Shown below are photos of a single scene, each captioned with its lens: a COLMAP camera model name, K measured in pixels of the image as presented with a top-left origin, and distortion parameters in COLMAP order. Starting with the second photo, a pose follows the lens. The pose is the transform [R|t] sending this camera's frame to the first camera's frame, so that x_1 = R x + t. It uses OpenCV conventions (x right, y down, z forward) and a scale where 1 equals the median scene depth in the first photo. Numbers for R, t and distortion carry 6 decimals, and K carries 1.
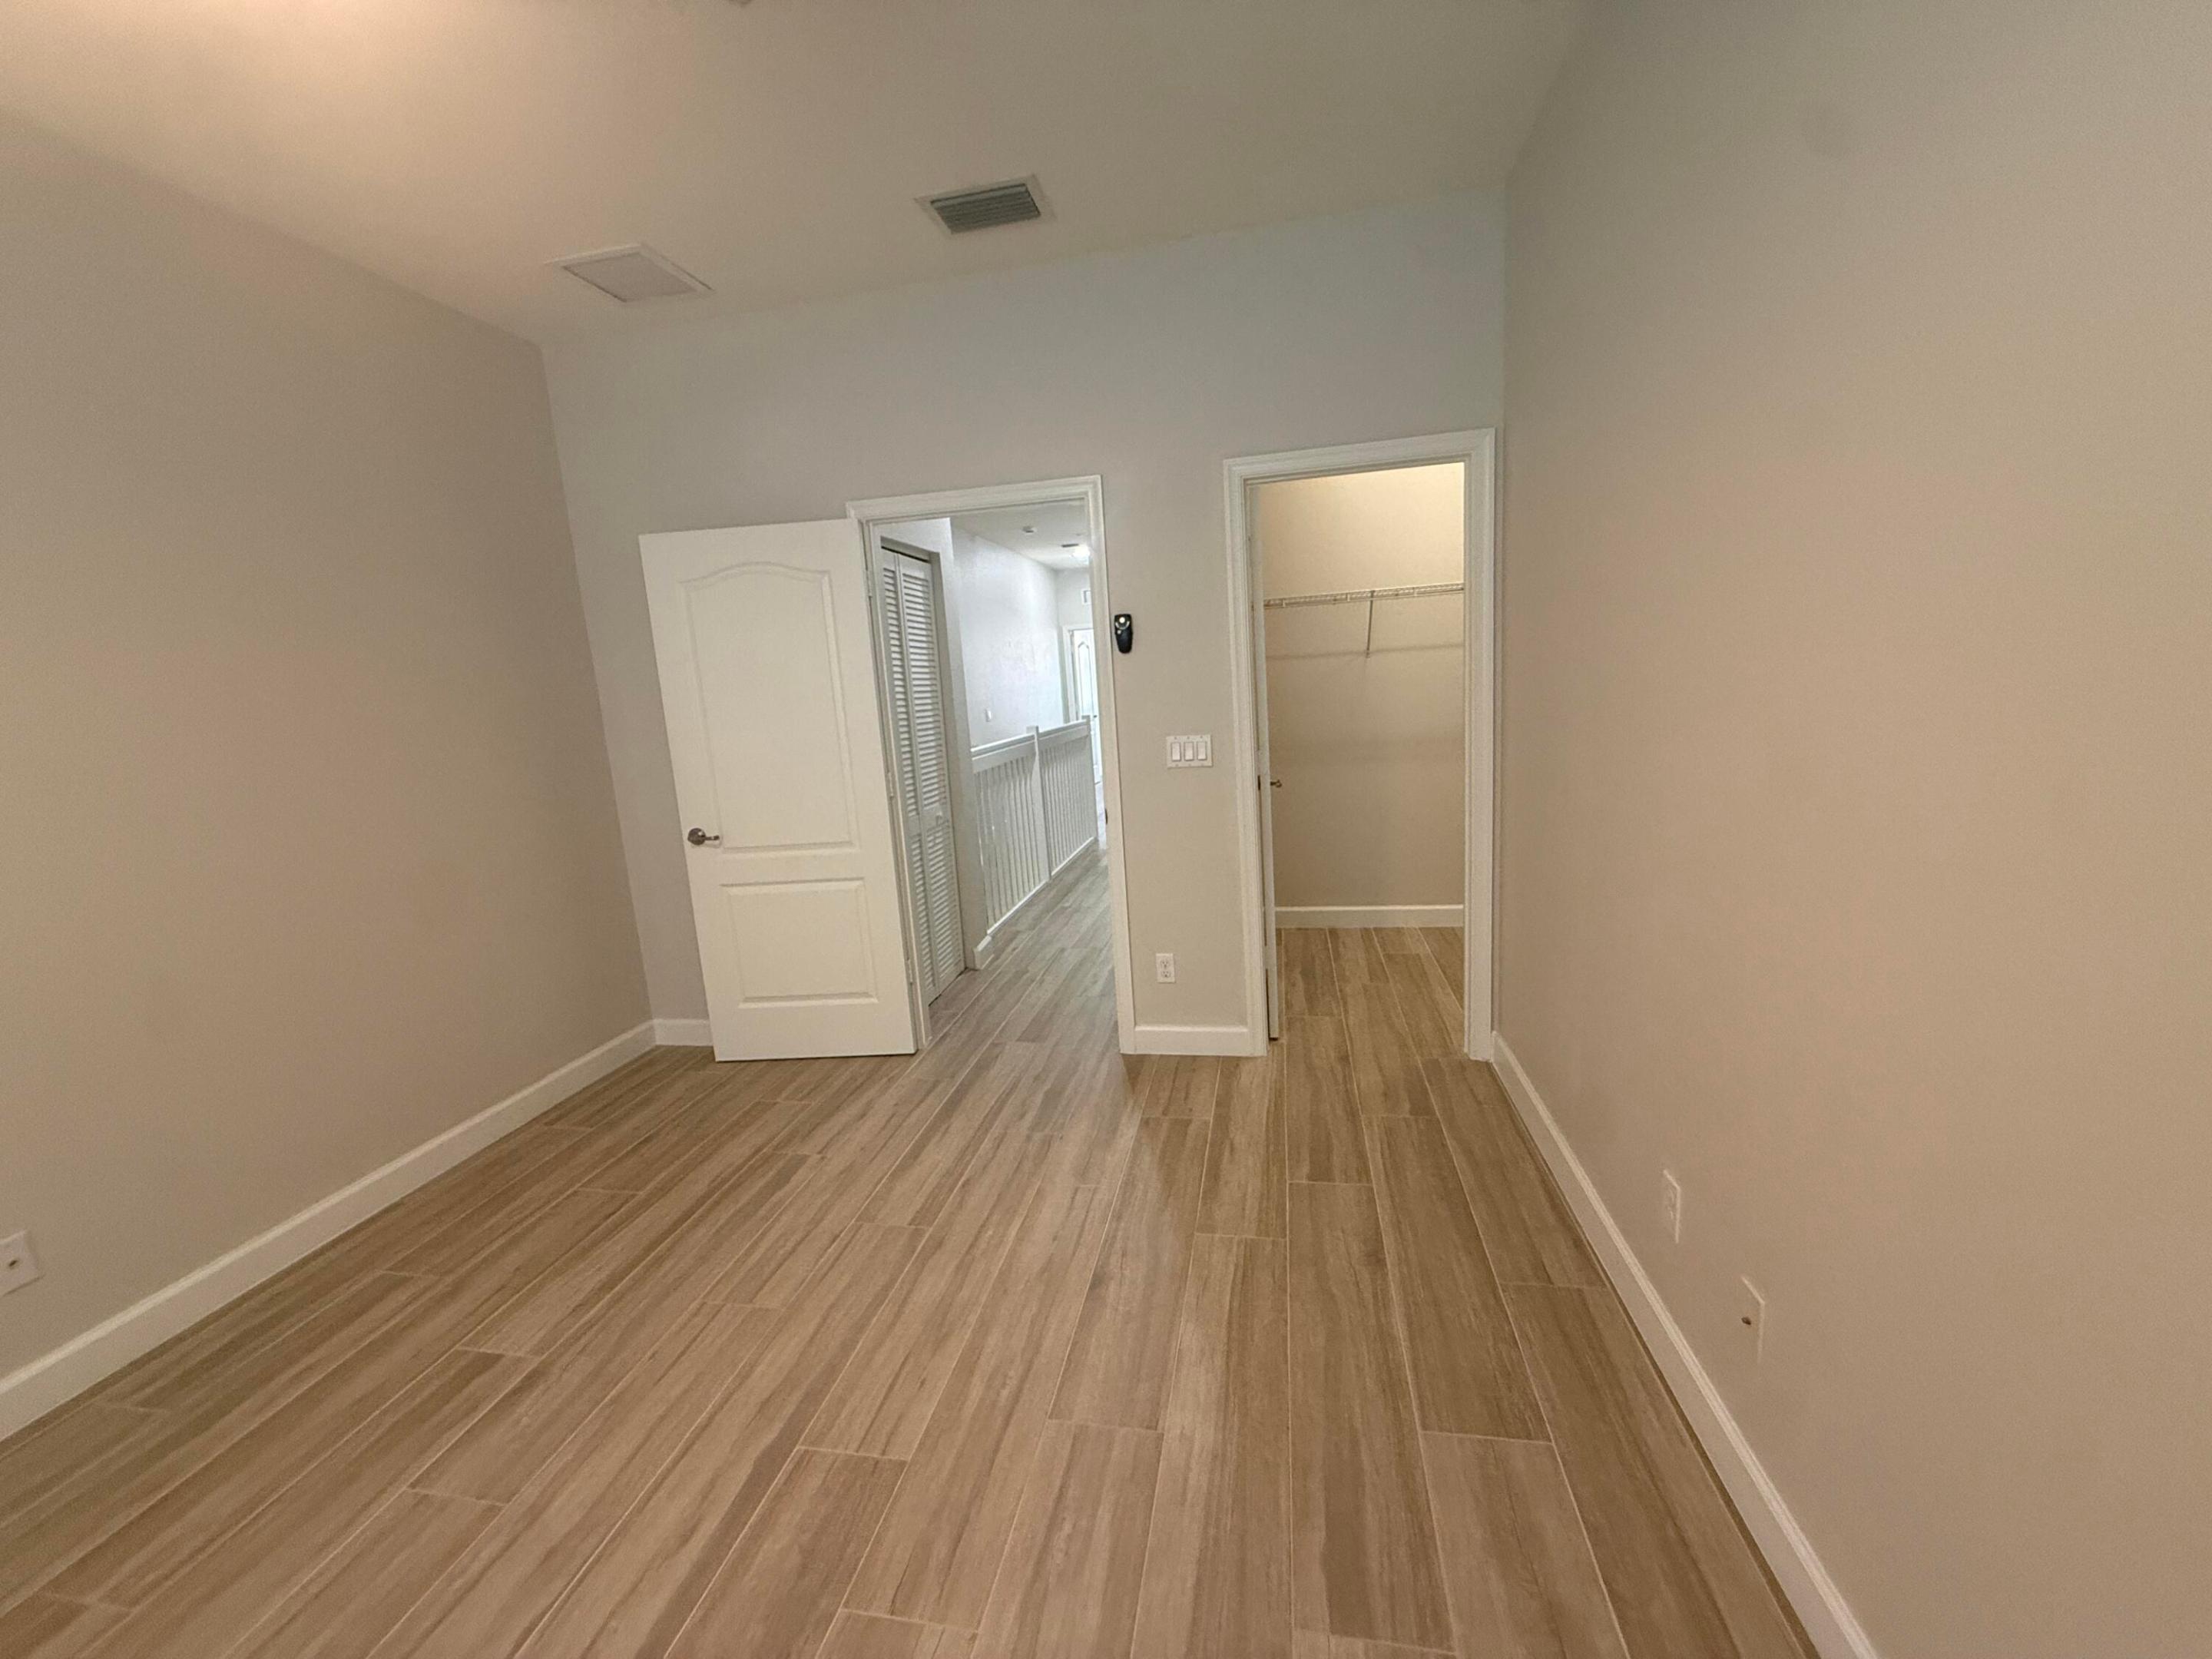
lens RADIAL K [[883.7, 0, 1102.6], [0, 883.7, 829.4], [0, 0, 1]] dist [0.002930, -0.000018]
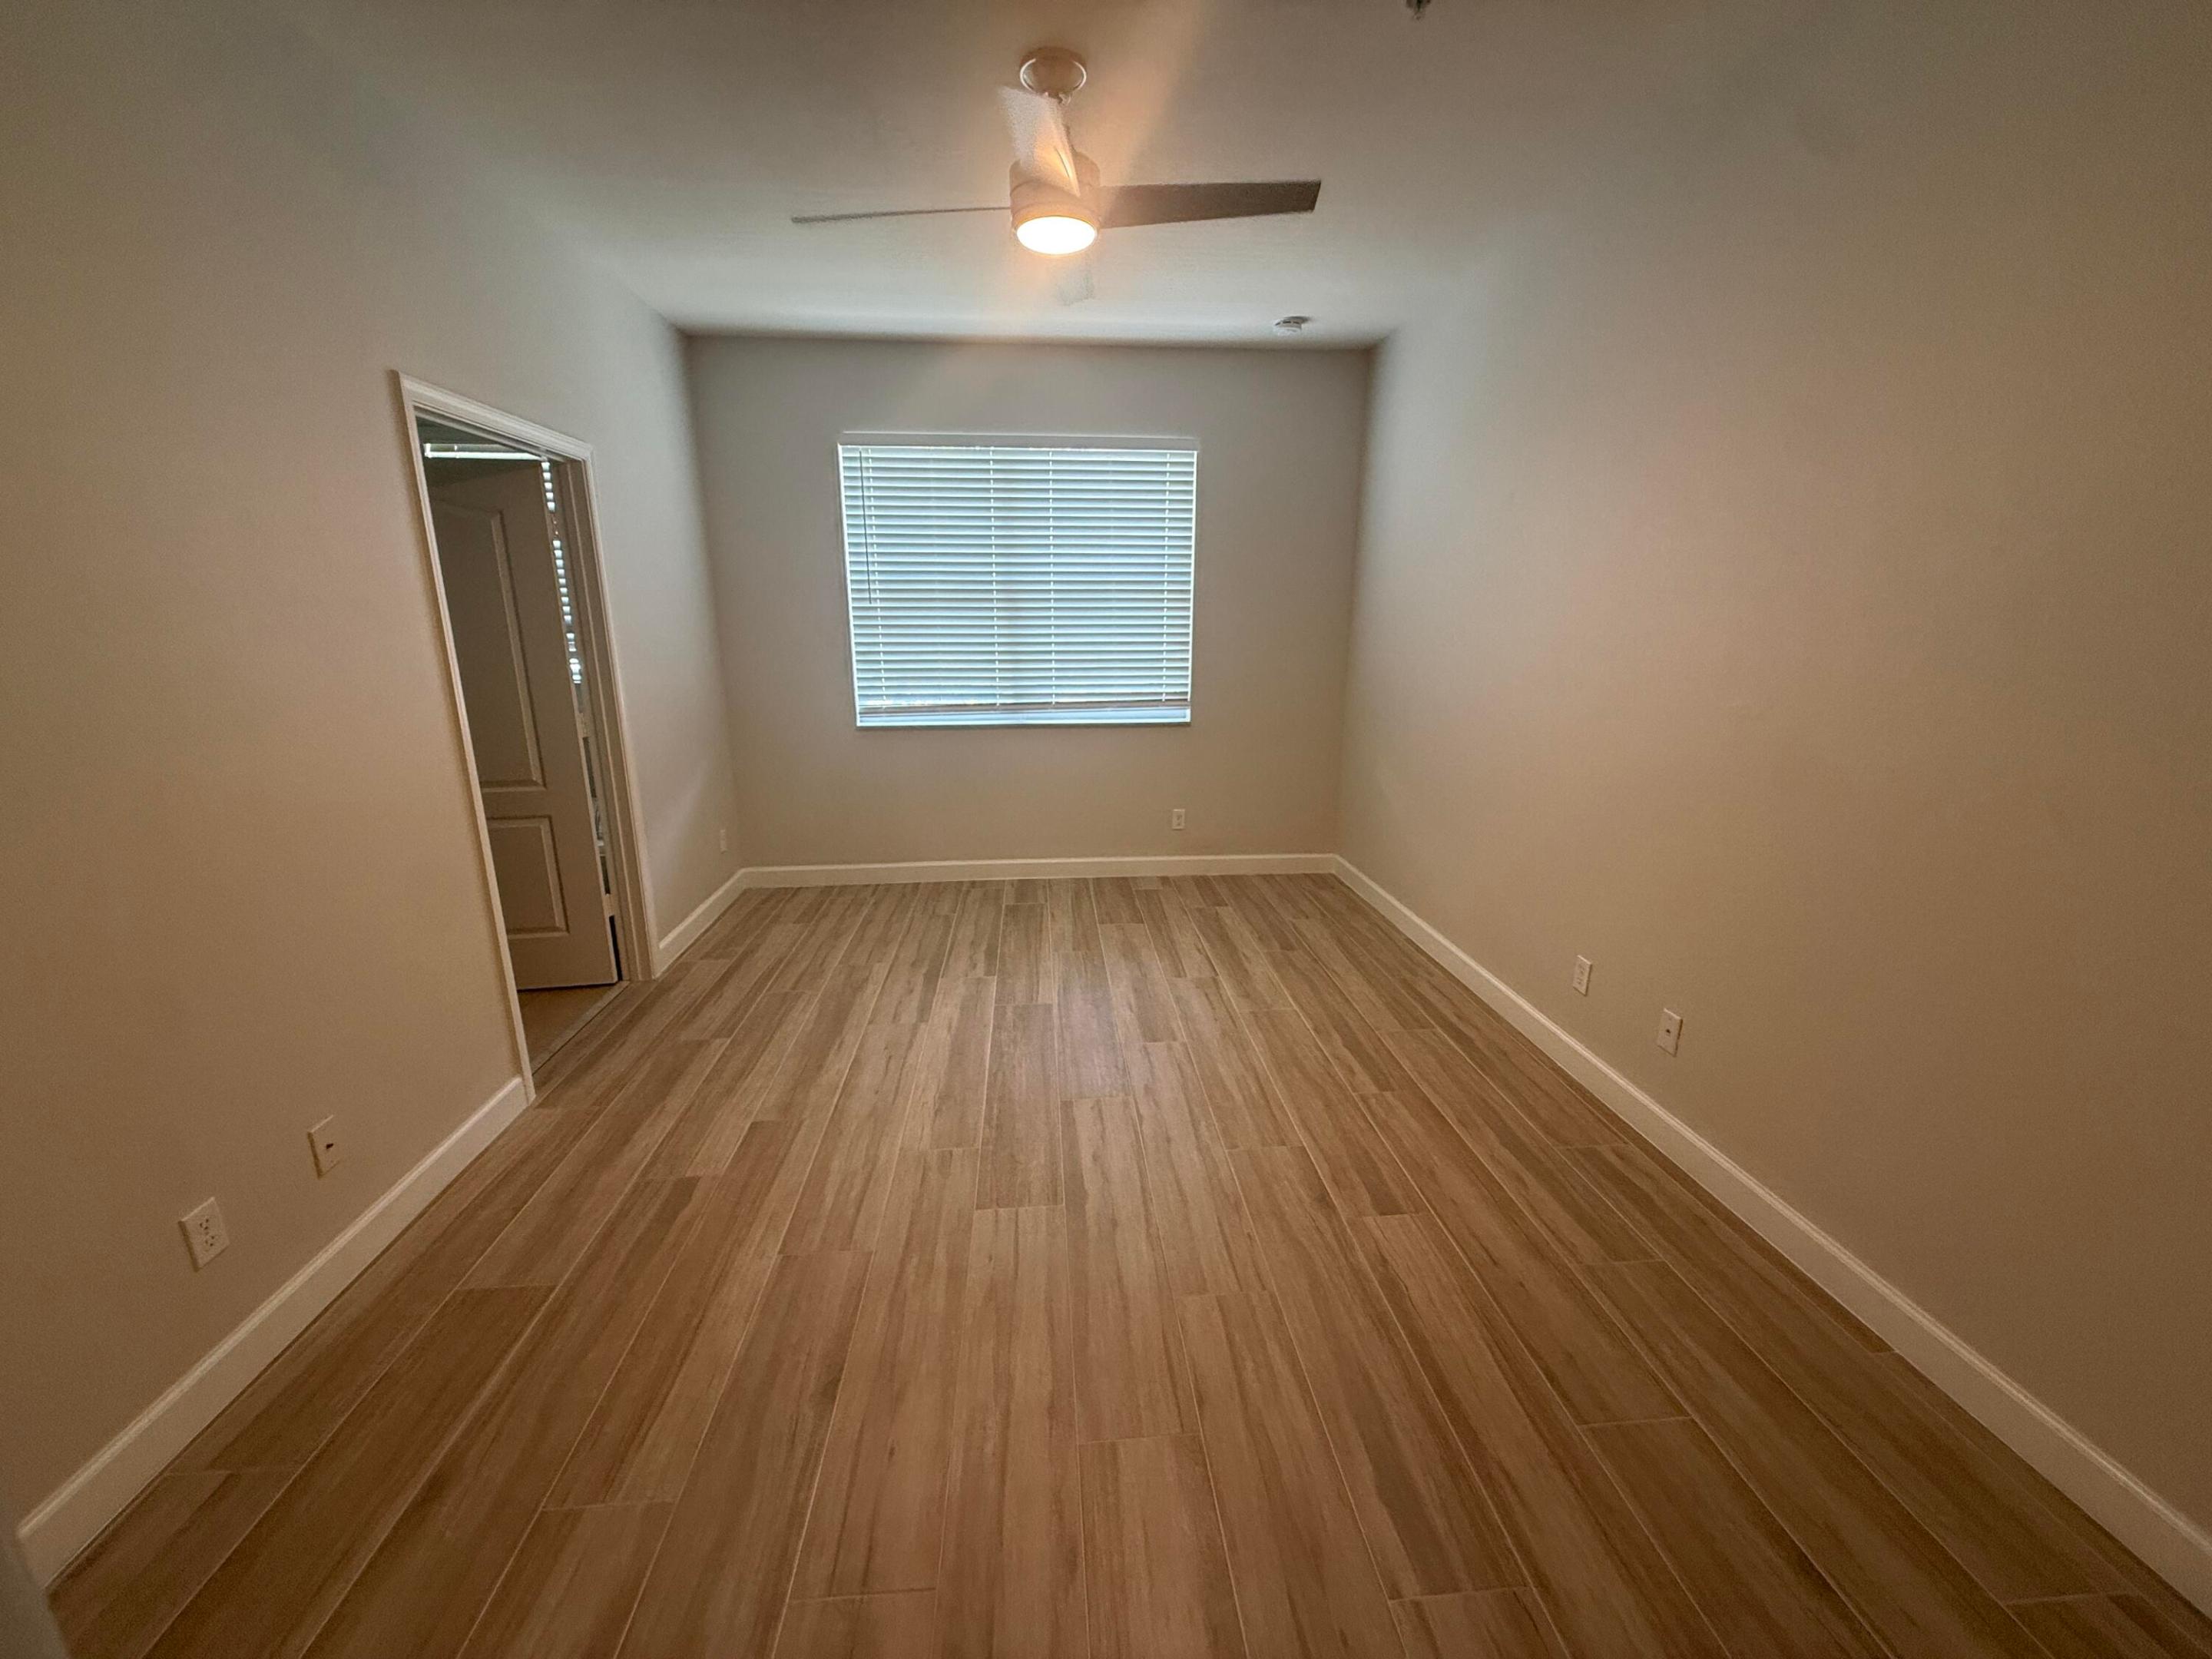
lens RADIAL K [[883.7, 0, 1103.5], [0, 883.7, 828.0], [0, 0, 1]] dist [0.002930, -0.000018]
pose [[-0.959483, 0.135197, -0.247215, -0.107279], [0.023744, 0.913044, 0.407170, -0.277338], [0.280766, 0.384803, -0.879259, 1.451157]]
